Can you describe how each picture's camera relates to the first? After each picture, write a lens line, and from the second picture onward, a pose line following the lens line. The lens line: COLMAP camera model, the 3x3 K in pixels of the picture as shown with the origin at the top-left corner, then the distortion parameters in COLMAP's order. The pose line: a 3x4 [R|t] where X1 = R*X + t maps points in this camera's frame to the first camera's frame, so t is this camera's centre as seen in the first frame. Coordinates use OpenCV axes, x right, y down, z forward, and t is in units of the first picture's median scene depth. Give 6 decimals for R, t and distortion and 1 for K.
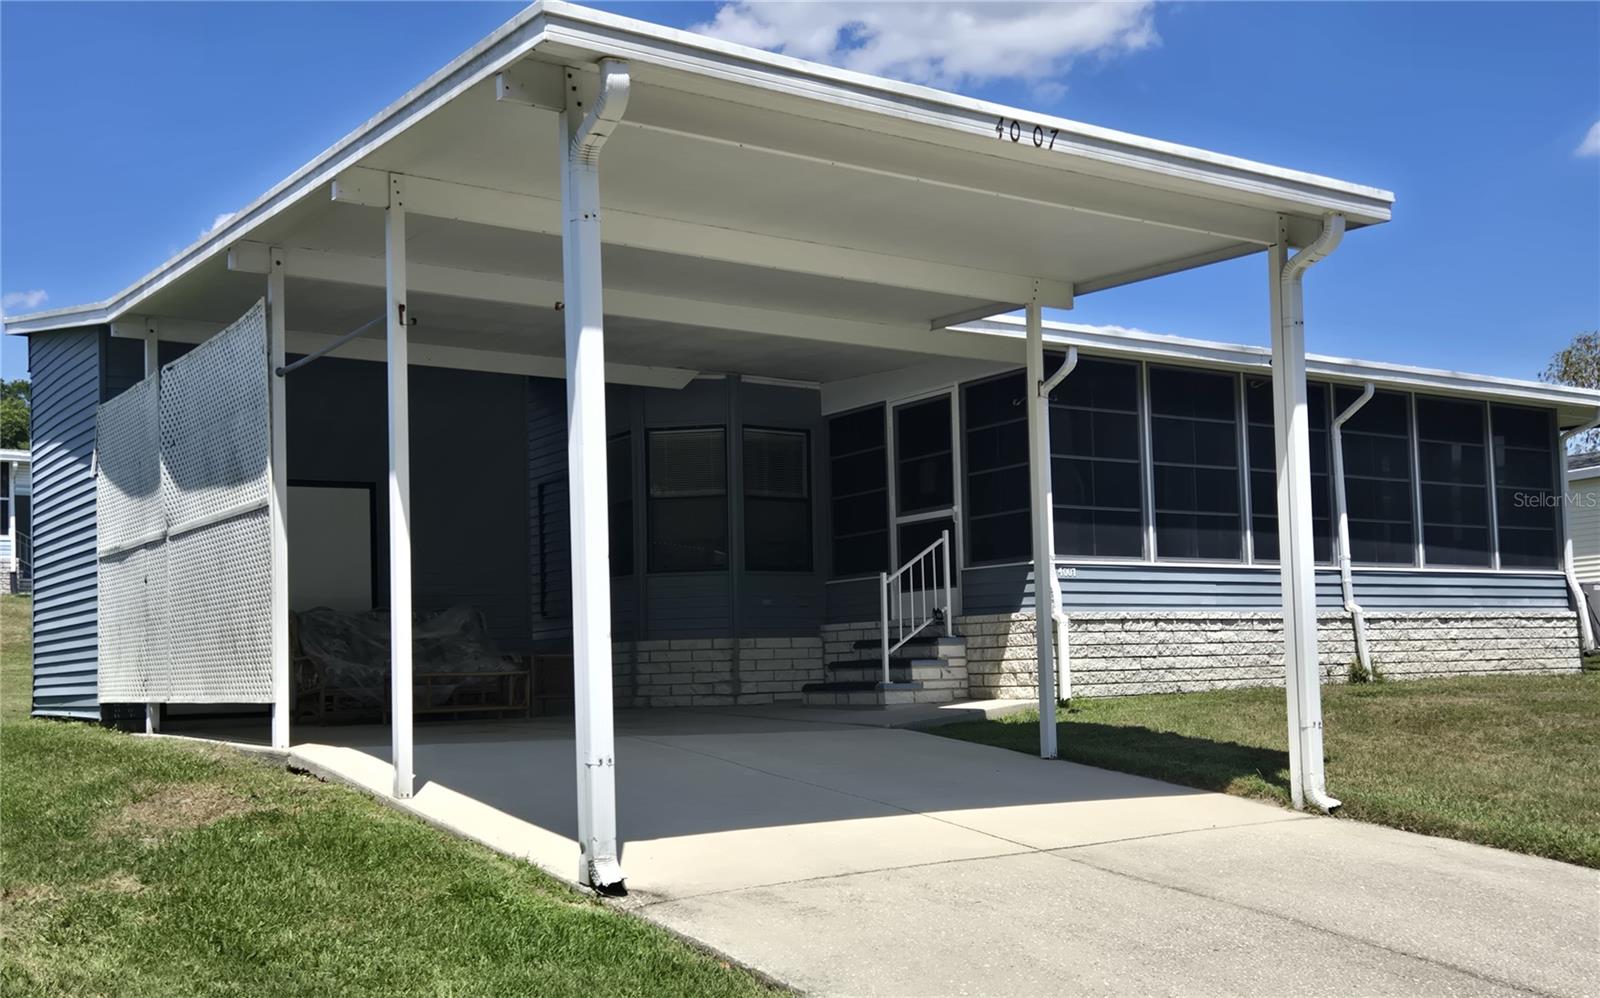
lens RADIAL K [[1683.8, 0, 800.6], [0, 1683.8, 500.8], [0, 0, 1]] dist [-0.008199, 0.000000]
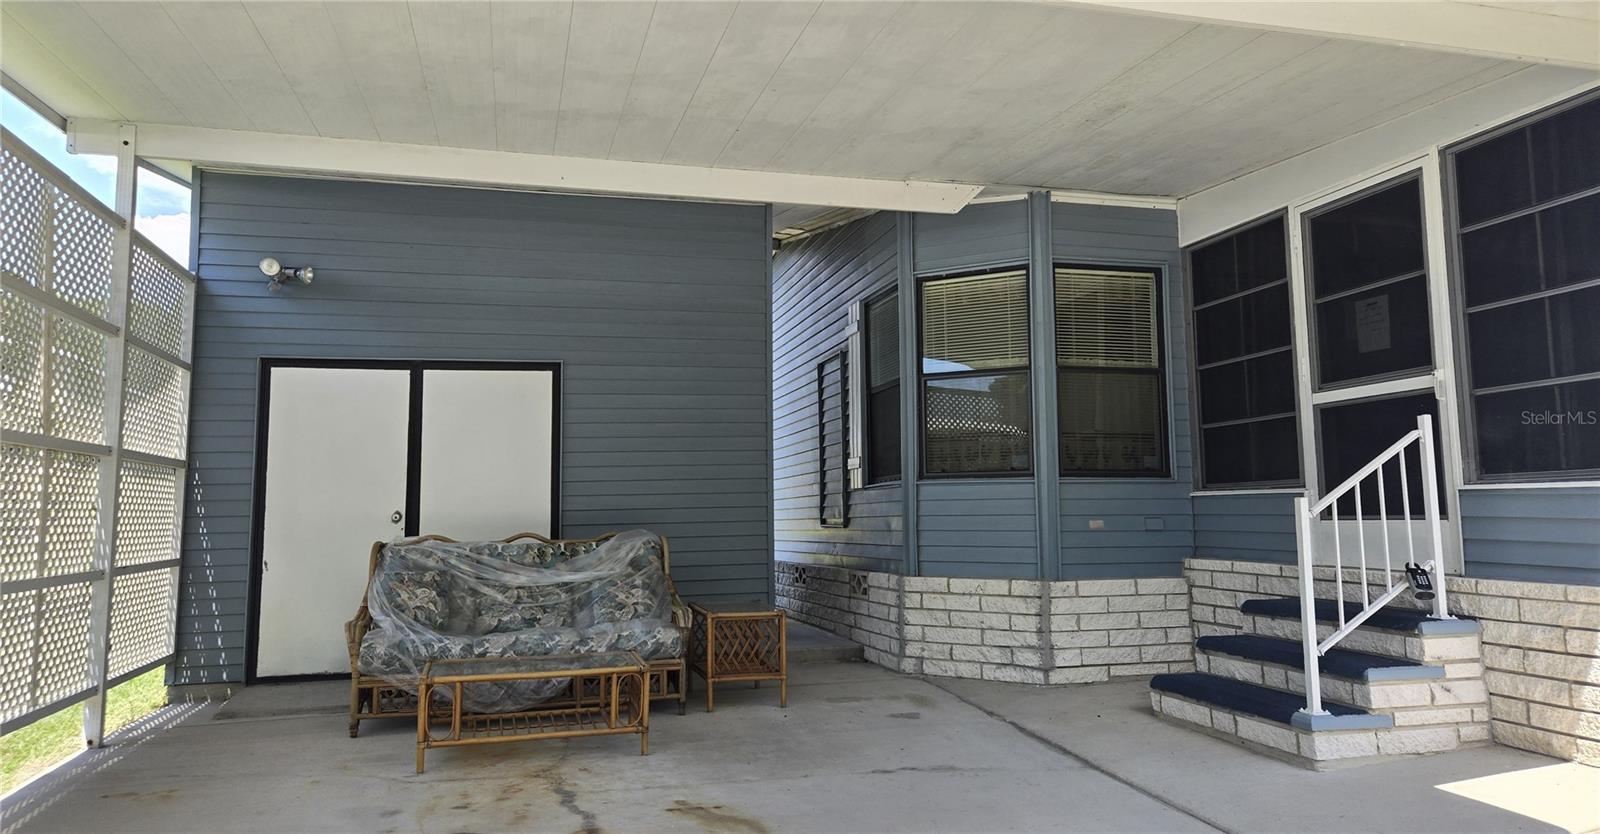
lens RADIAL K [[1035.9, 0, 789.1], [0, 1035.9, 388.8], [0, 0, 1]] dist [0.030250, -0.014082]
pose [[0.933566, -0.023064, -0.357663, 0.015419], [0.022459, 0.999731, -0.005846, 0.006047], [0.357701, -0.002575, 0.933833, 0.584383]]
